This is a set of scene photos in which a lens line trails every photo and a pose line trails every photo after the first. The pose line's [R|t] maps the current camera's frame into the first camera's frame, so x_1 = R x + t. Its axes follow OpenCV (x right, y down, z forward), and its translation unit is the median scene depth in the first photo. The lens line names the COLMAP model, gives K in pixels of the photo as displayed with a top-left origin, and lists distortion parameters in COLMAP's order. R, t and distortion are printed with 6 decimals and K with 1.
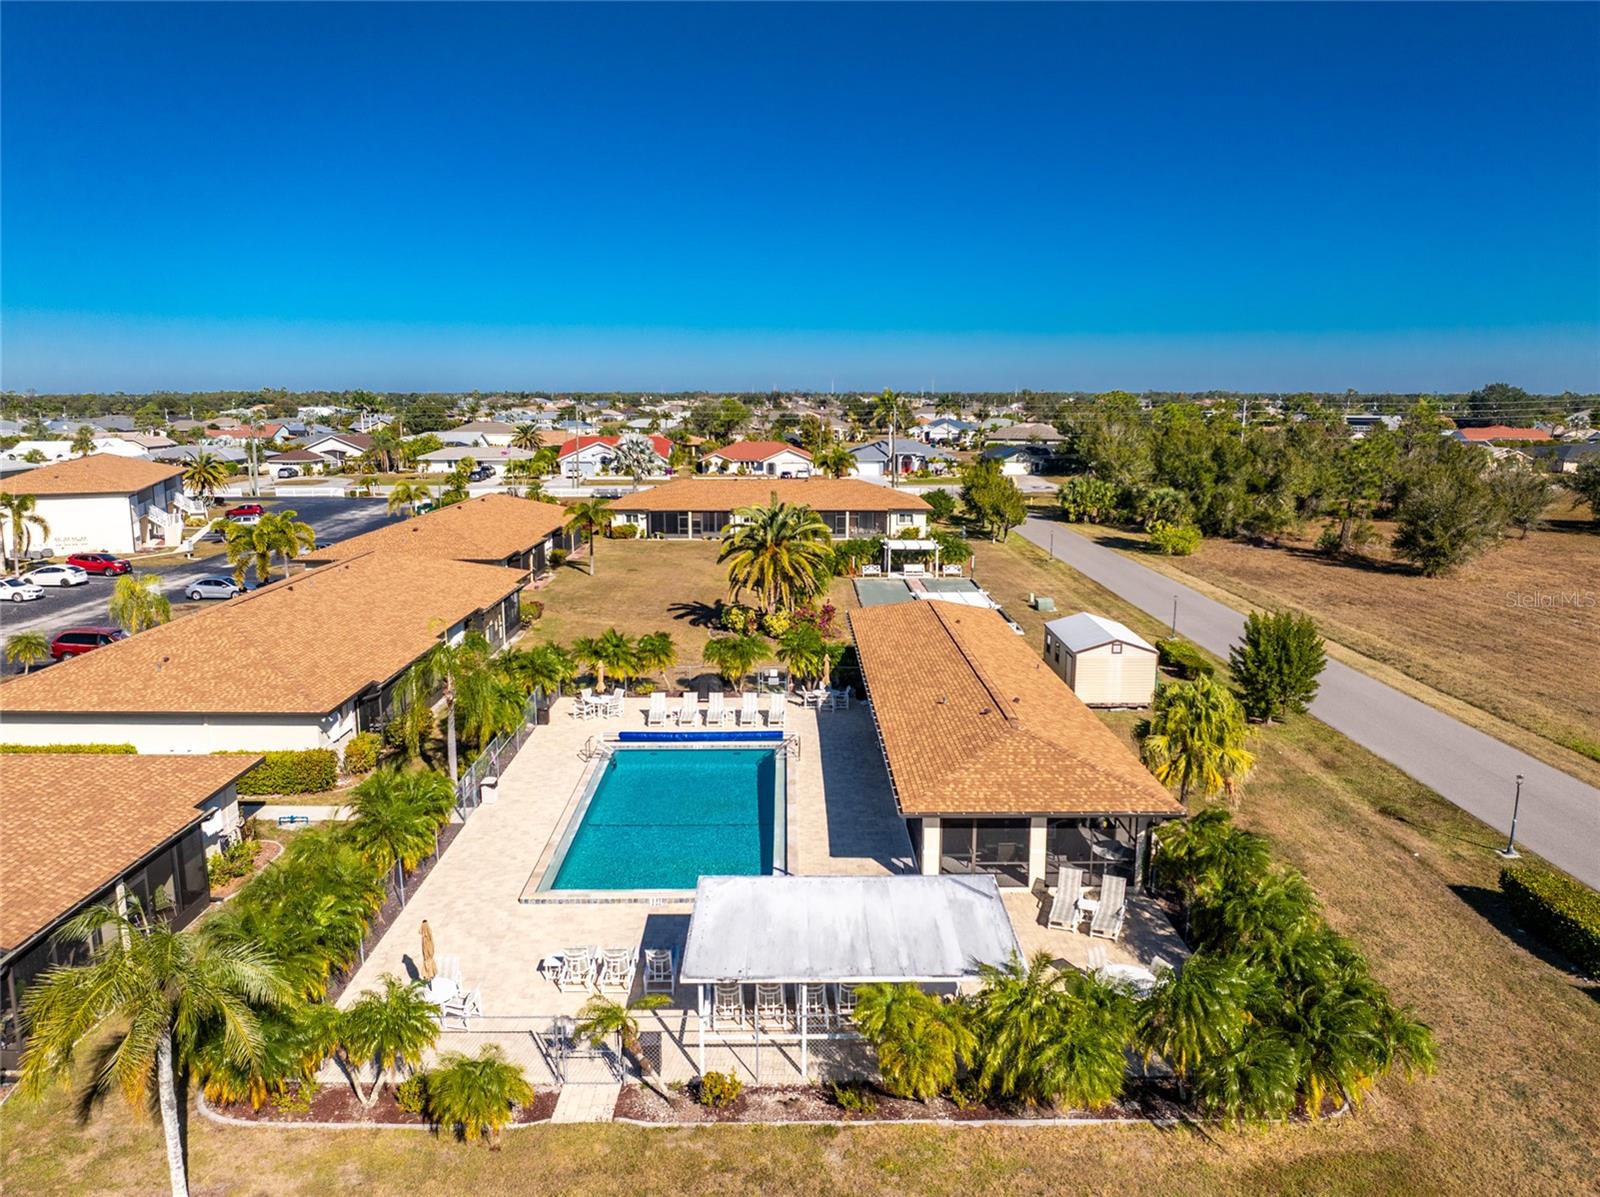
lens RADIAL K [[1138.3, 0, 795.3], [0, 1138.3, 594.7], [0, 0, 1]] dist [-0.031860, -0.011135]
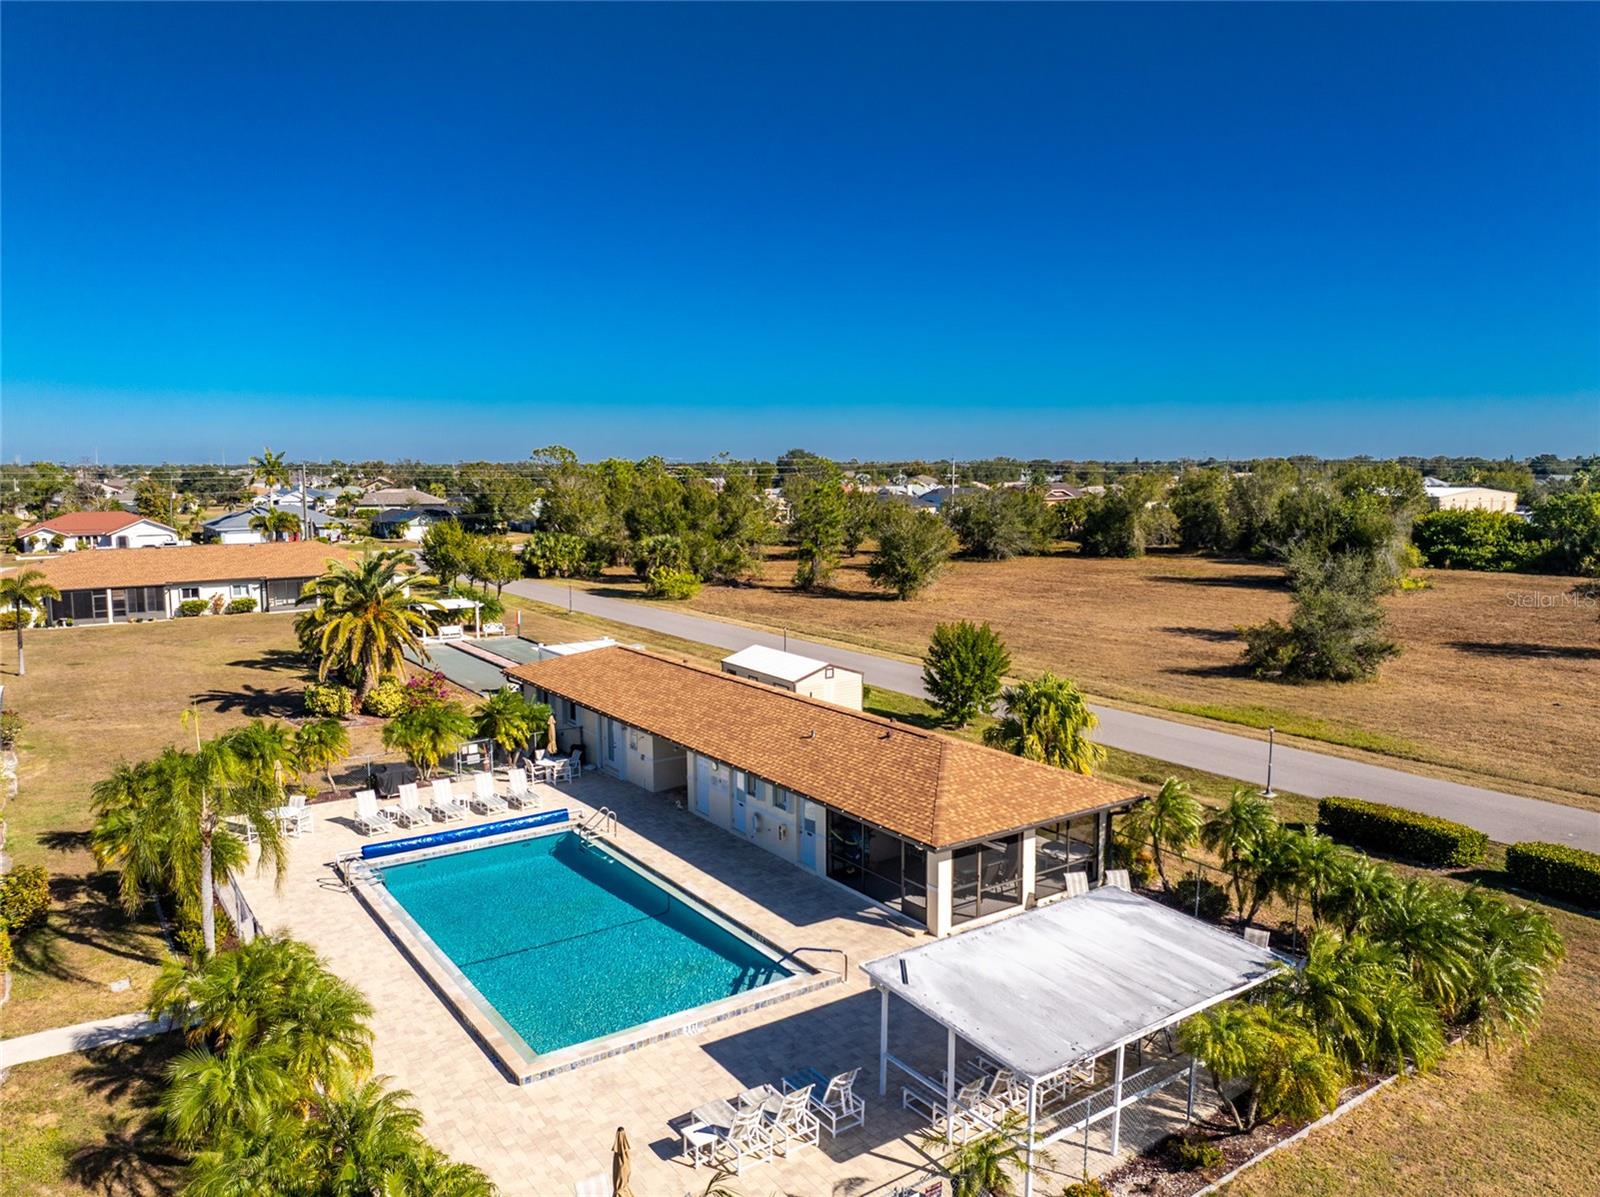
lens RADIAL K [[1138.3, 0, 800.8], [0, 1138.3, 601.4], [0, 0, 1]] dist [-0.031860, -0.011135]
pose [[0.822554, -0.067987, 0.564609, -0.150739], [0.100124, 0.994633, -0.026098, 0.004139], [-0.559804, 0.077998, 0.824946, 0.099644]]
